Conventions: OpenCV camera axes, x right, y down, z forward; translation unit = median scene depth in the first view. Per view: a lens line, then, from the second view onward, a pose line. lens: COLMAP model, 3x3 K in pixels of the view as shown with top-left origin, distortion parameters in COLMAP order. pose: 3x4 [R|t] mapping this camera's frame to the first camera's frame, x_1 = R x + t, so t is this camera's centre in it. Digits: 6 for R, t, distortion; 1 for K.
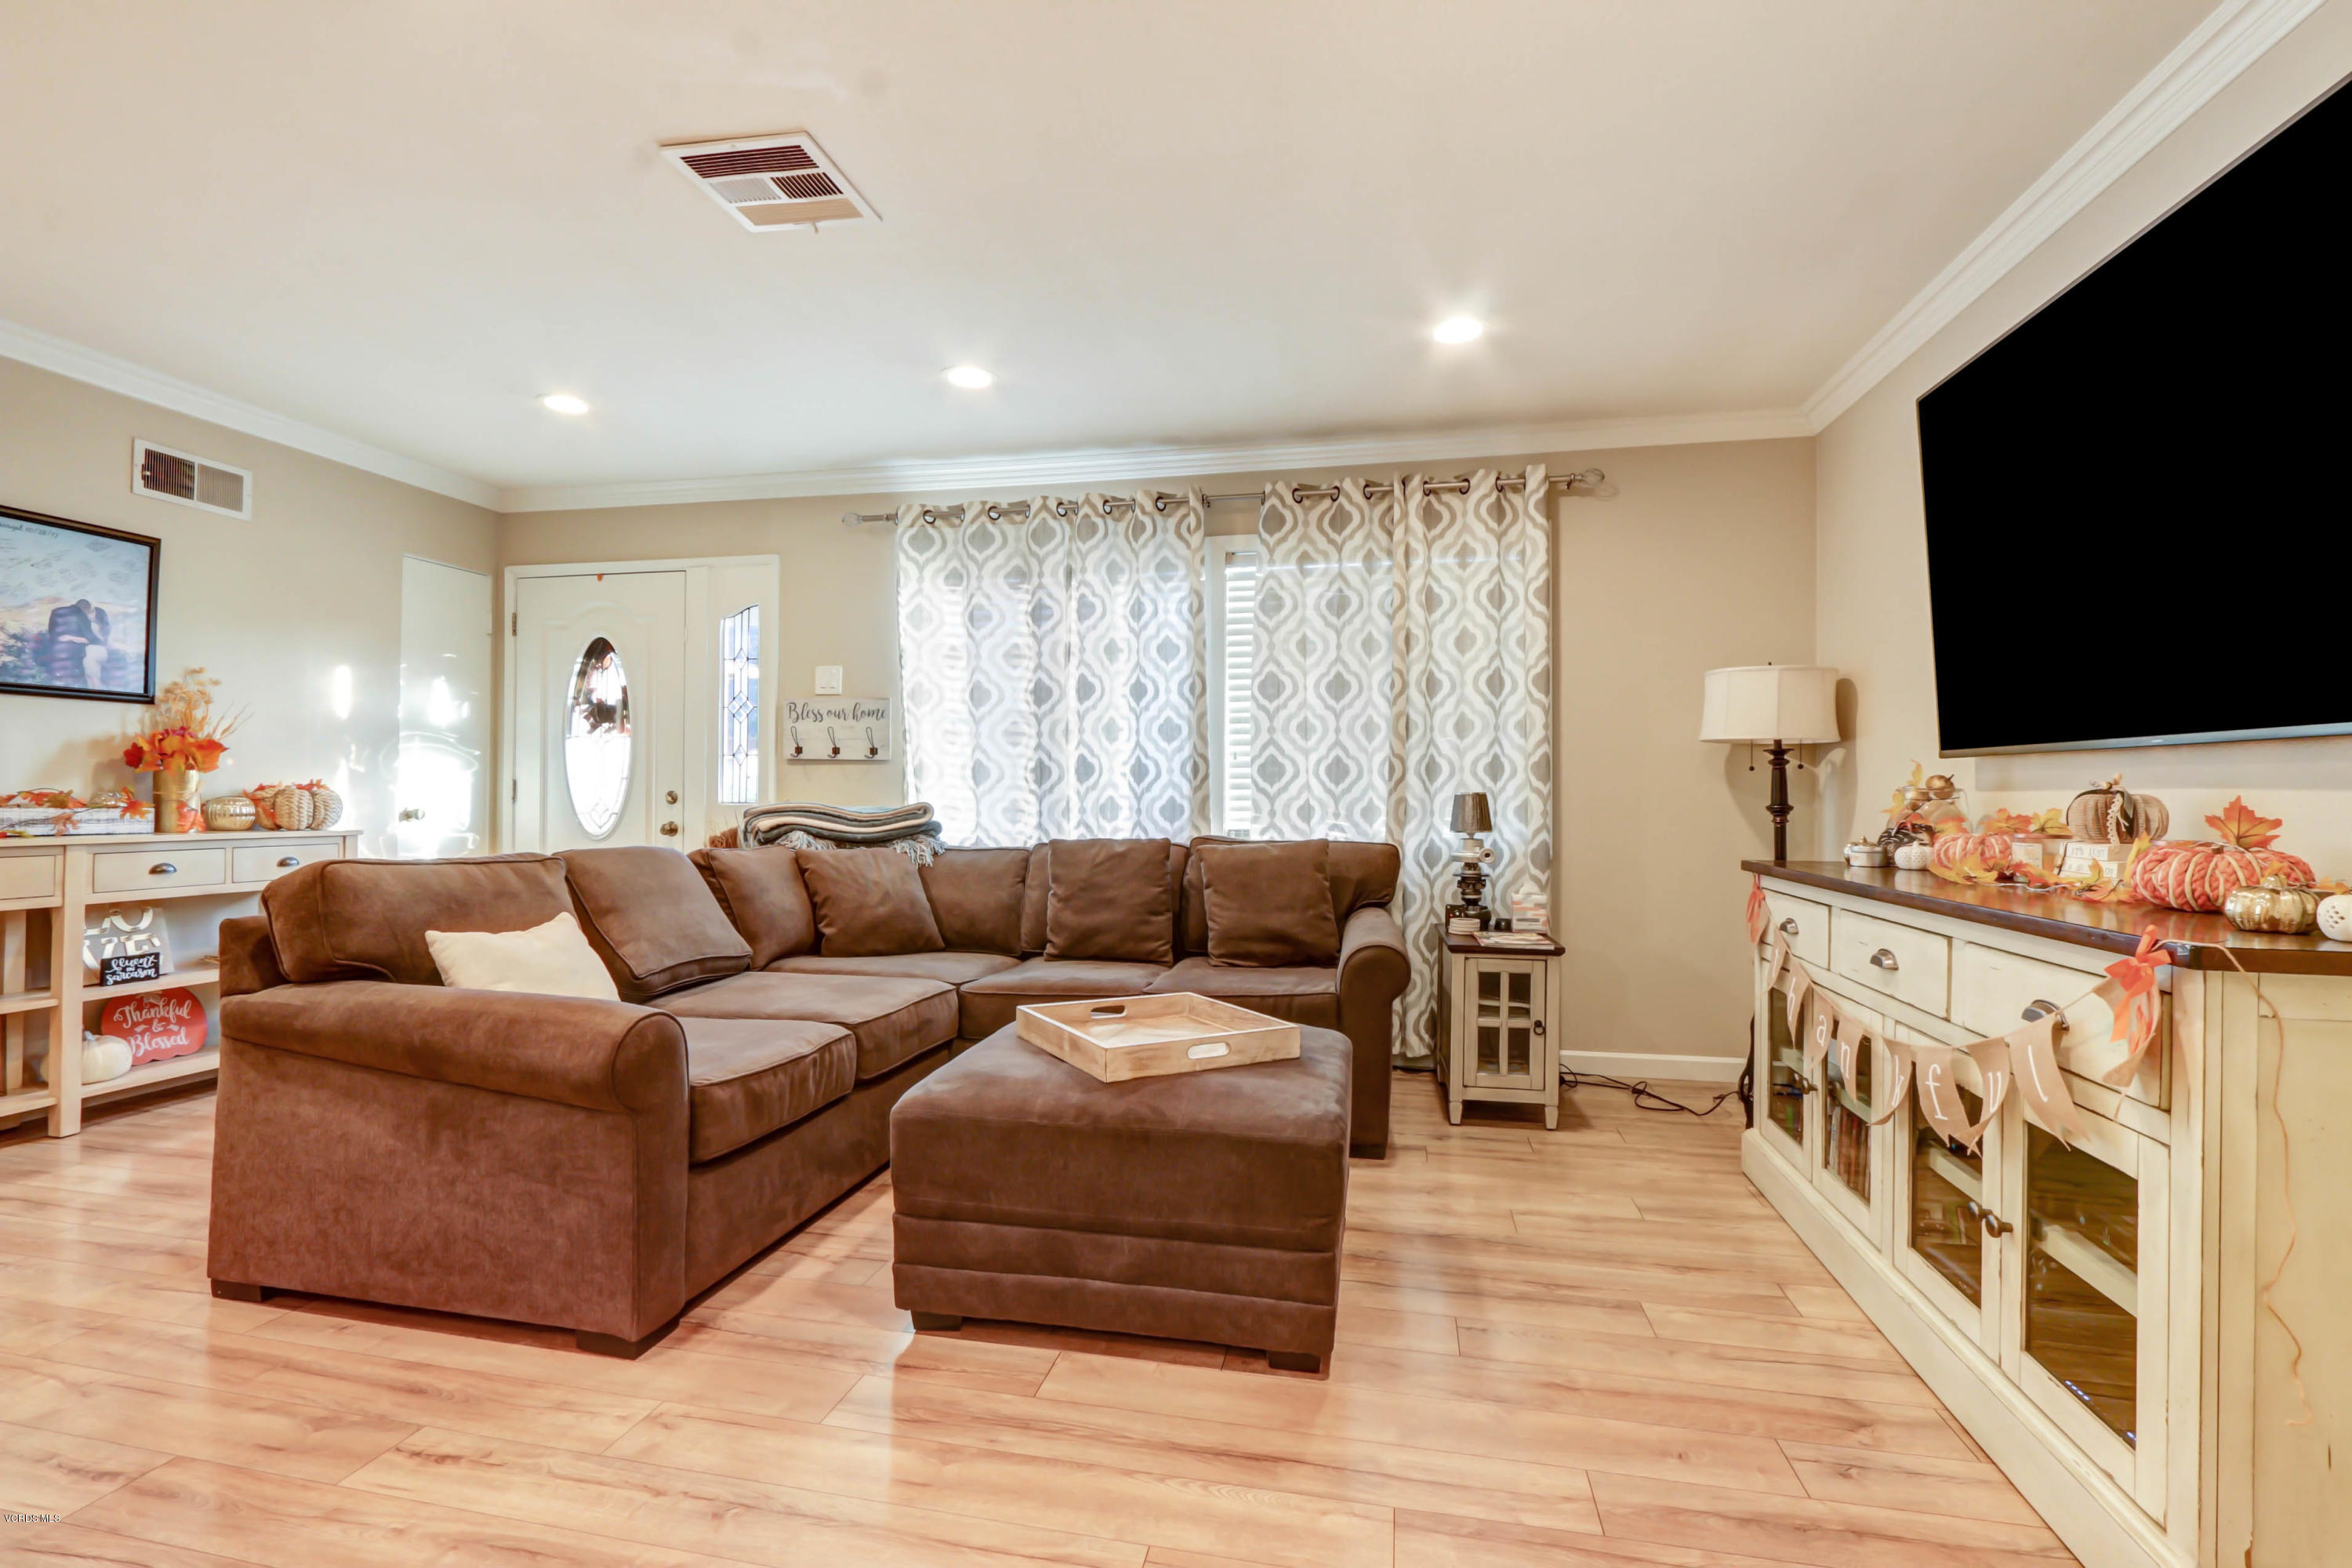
lens RADIAL K [[1087.6, 0, 1192.7], [0, 1087.6, 786.3], [0, 0, 1]] dist [-0.022641, 0.003806]
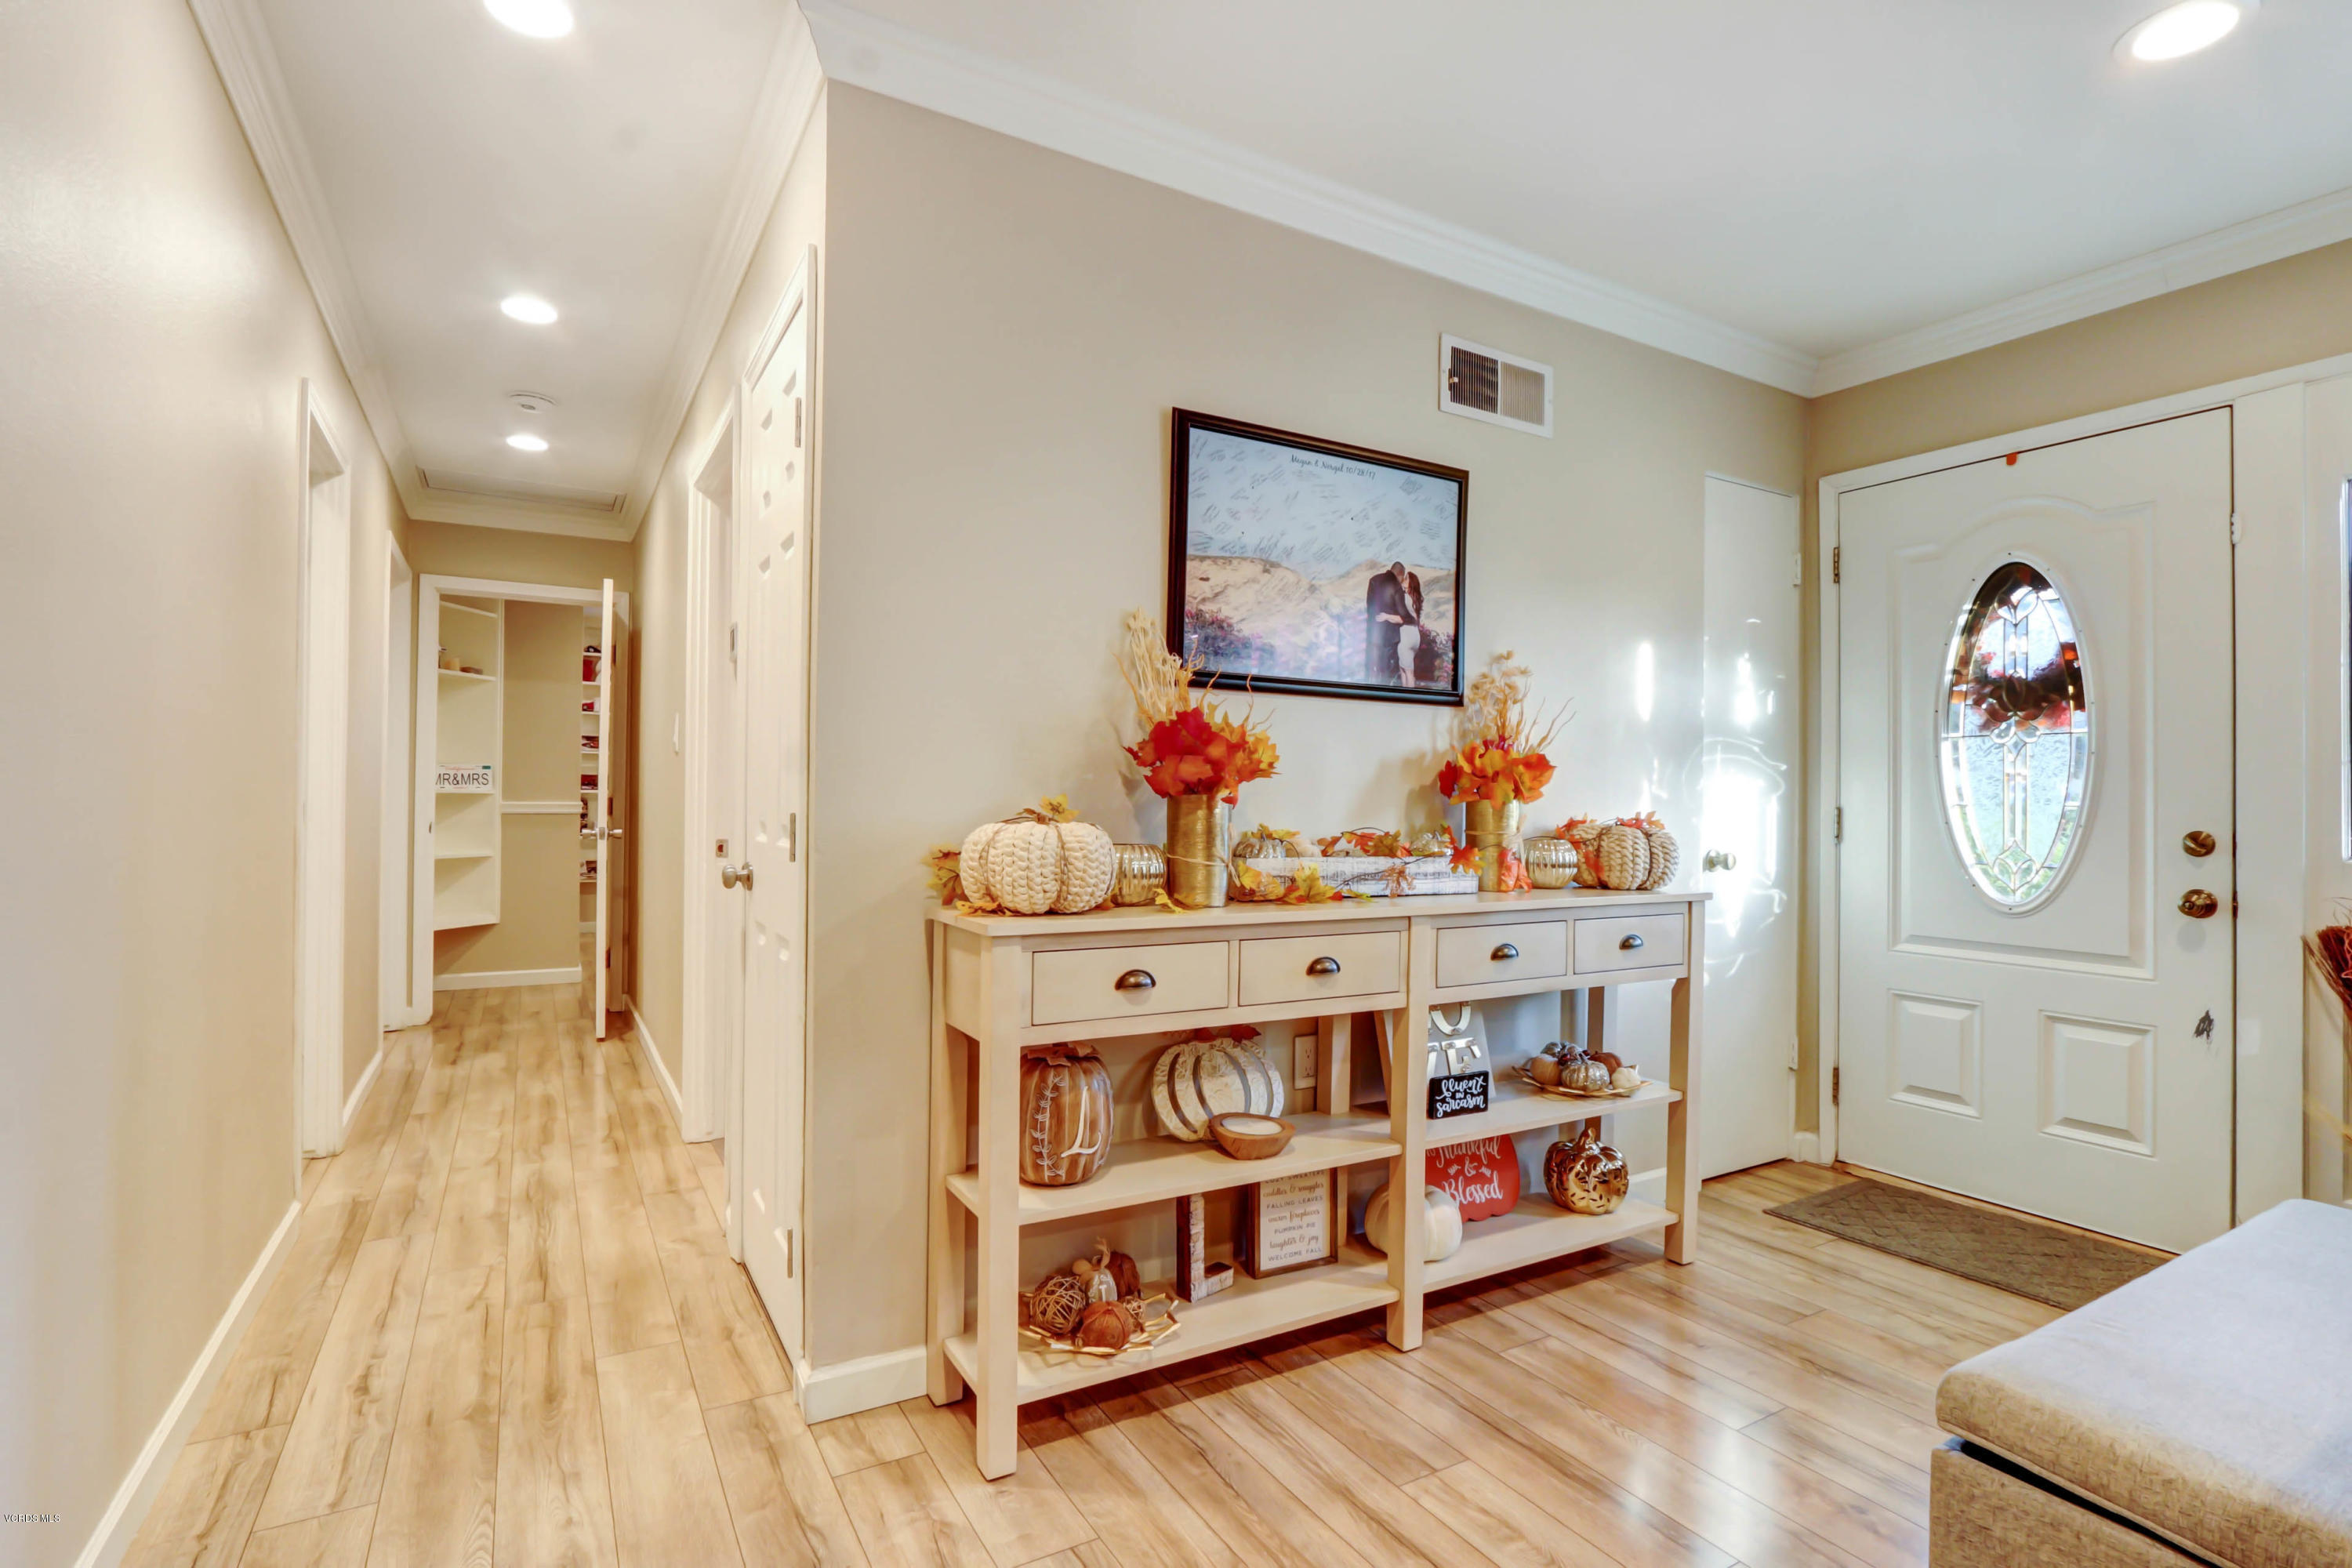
lens RADIAL K [[1087.6, 0, 1160.1], [0, 1087.6, 788.0], [0, 0, 1]] dist [-0.022641, 0.003806]
pose [[0.659822, -0.009601, -0.751361, -0.567980], [0.000488, 0.999924, -0.012348, -0.014176], [0.751422, 0.007781, 0.659776, 0.378775]]
